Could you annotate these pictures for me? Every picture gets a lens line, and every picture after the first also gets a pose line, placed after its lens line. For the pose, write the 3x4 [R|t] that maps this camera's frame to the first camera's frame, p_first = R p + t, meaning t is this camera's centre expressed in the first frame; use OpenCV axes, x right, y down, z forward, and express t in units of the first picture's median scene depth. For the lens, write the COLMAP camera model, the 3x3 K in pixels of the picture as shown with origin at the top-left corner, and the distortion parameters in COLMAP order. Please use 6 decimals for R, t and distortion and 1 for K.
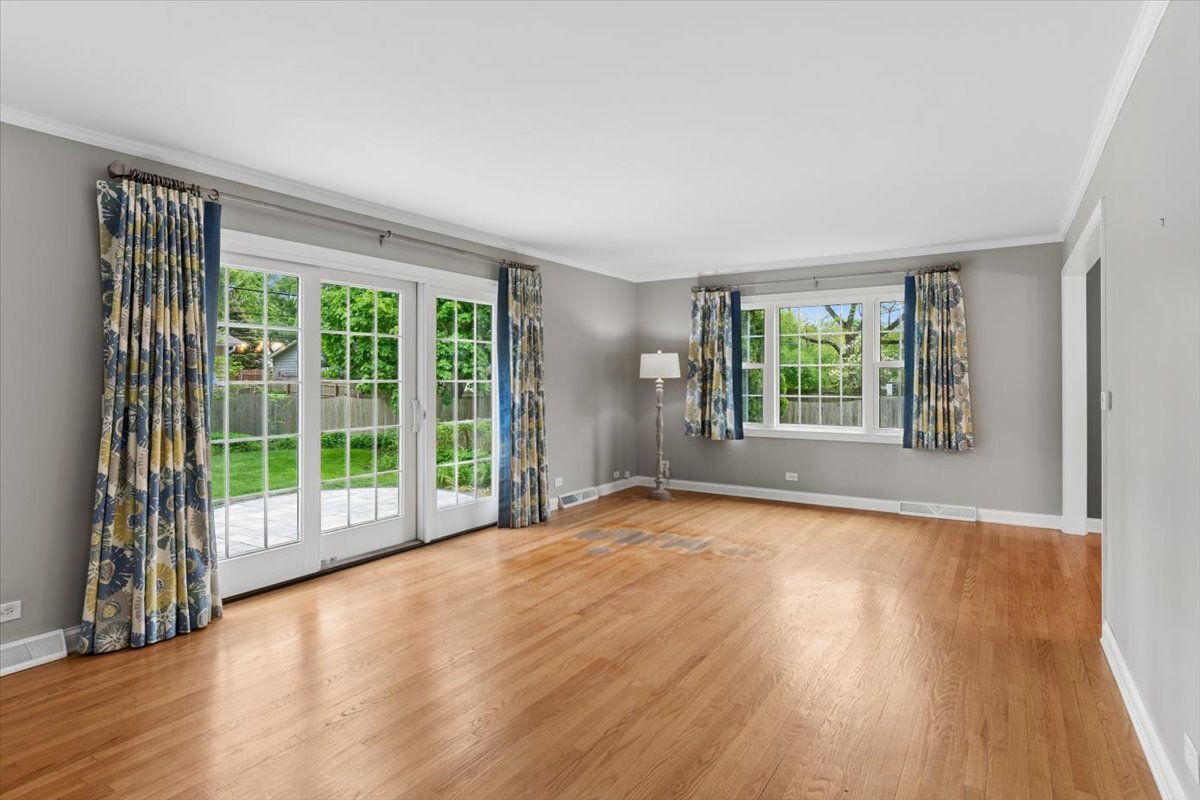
lens RADIAL K [[623.0, 0, 590.1], [0, 623.0, 374.2], [0, 0, 1]] dist [0.001653, 0.000110]
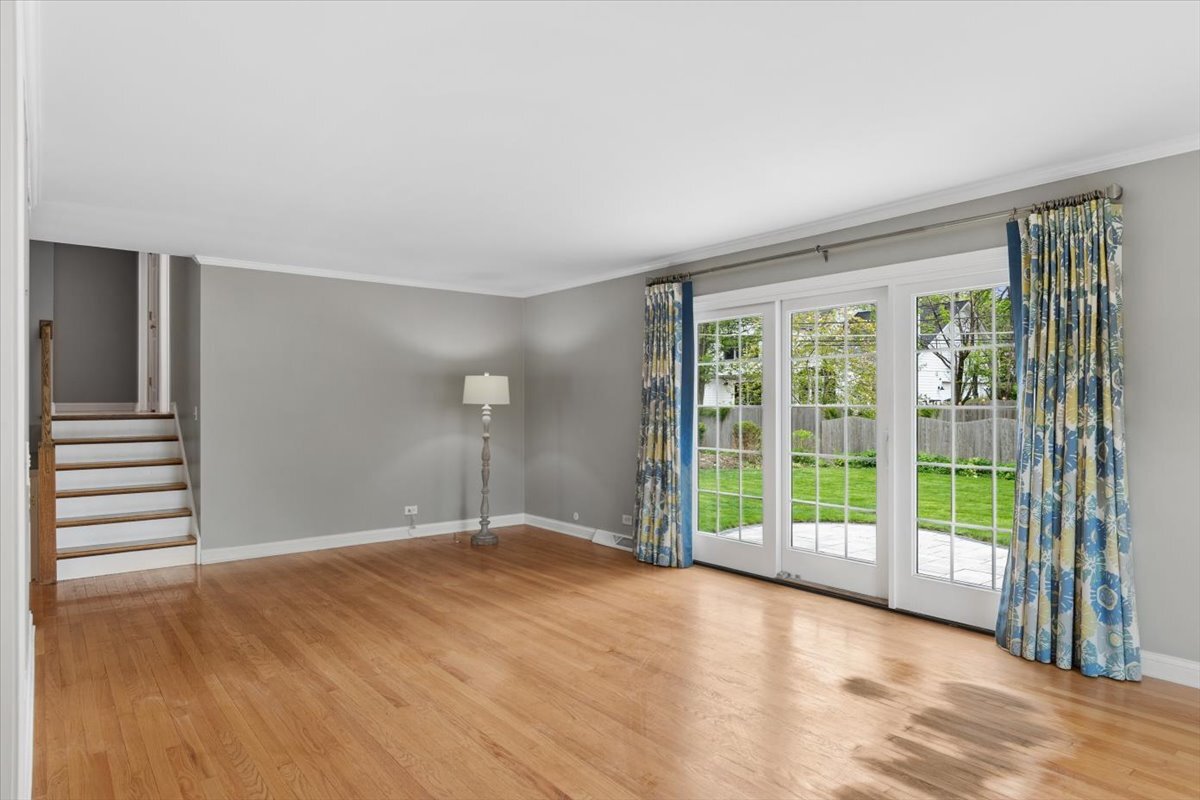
lens RADIAL K [[639.6, 0, 576.6], [0, 639.6, 406.4], [0, 0, 1]] dist [0.001934, 0.000191]
pose [[-0.293789, -0.001159, -0.955870, 0.895835], [0.011487, 0.999923, -0.004743, 0.013199], [0.955801, -0.012374, -0.293753, 1.190194]]
